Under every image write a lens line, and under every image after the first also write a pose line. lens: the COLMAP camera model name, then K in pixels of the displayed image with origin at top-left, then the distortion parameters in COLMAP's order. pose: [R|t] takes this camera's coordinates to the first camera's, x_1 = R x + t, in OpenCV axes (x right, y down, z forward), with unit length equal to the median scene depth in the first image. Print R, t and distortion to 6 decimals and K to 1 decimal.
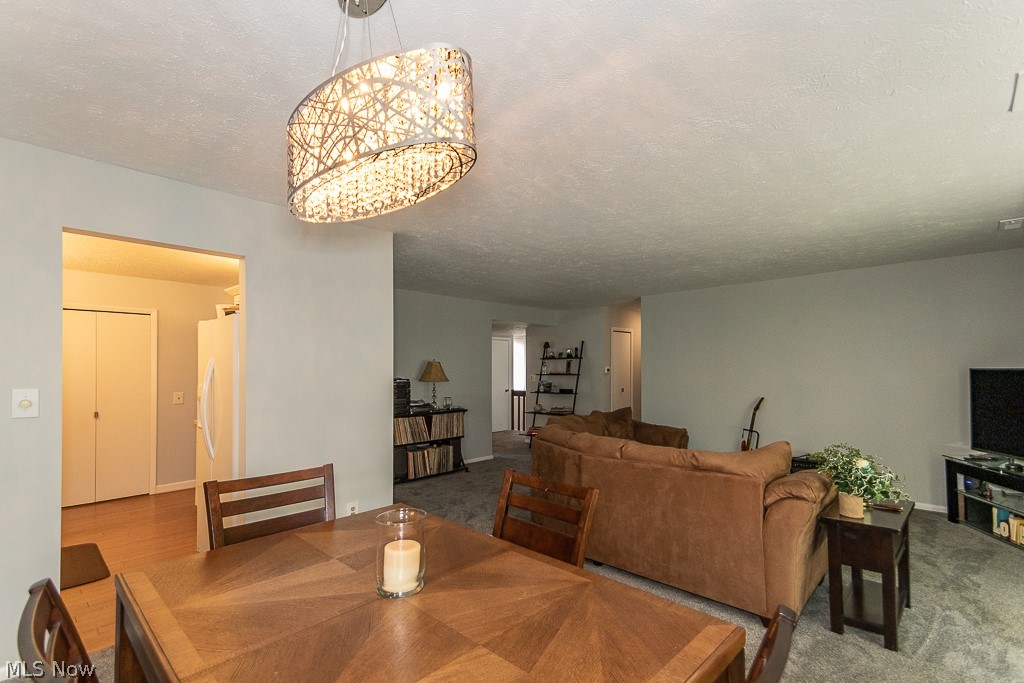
lens RADIAL K [[473.2, 0, 507.6], [0, 473.2, 376.1], [0, 0, 1]] dist [0.061153, -0.031914]
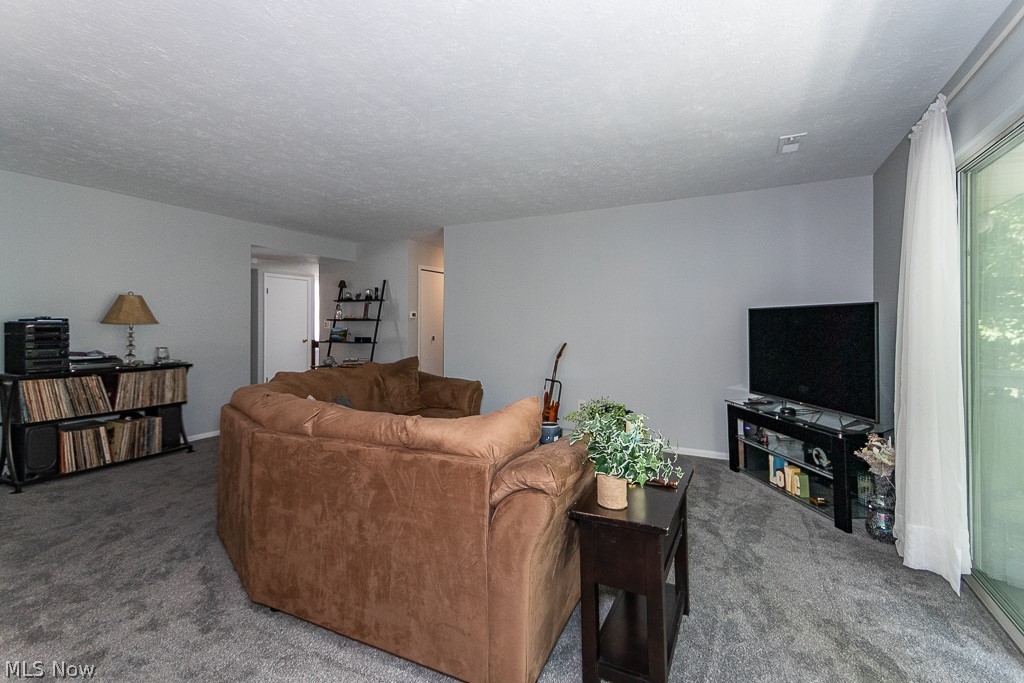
lens RADIAL K [[466.7, 0, 513.7], [0, 466.7, 329.8], [0, 0, 1]] dist [0.019227, -0.000186]
pose [[0.954413, 0.001396, 0.298486, 0.236331], [-0.000555, 0.999996, -0.002904, 0.029468], [-0.298489, 0.002606, 0.954410, 0.259966]]
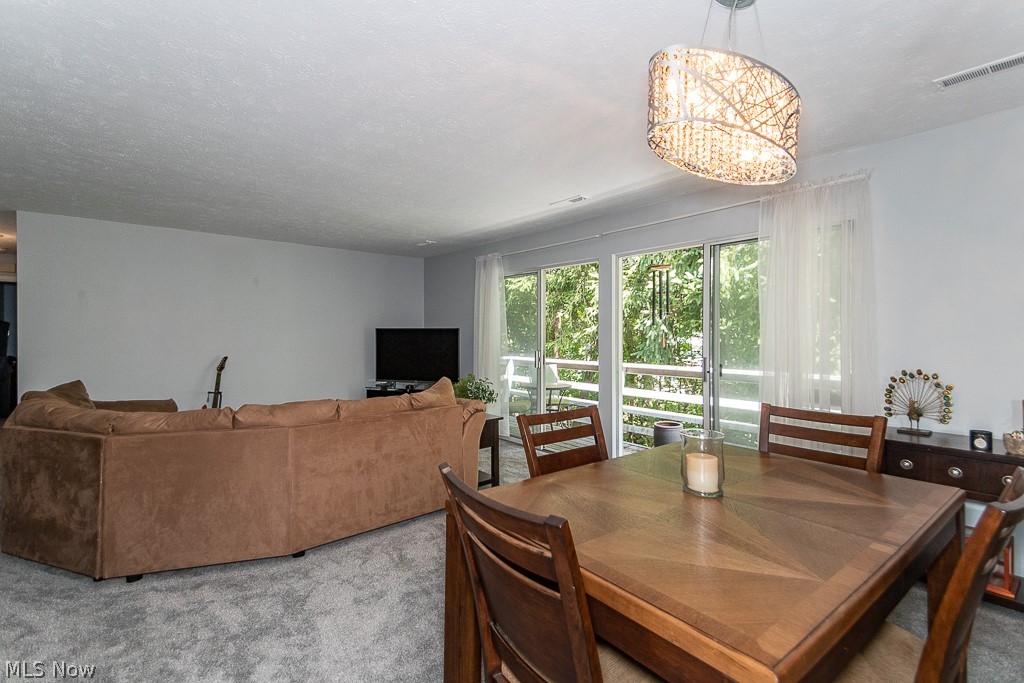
lens RADIAL K [[466.7, 0, 513.7], [0, 466.7, 329.8], [0, 0, 1]] dist [0.019227, -0.000186]
pose [[0.105855, 0.014441, 0.994277, -0.452053], [0.013892, 0.999775, -0.015999, 0.018601], [-0.994285, 0.015506, 0.105631, 0.427859]]
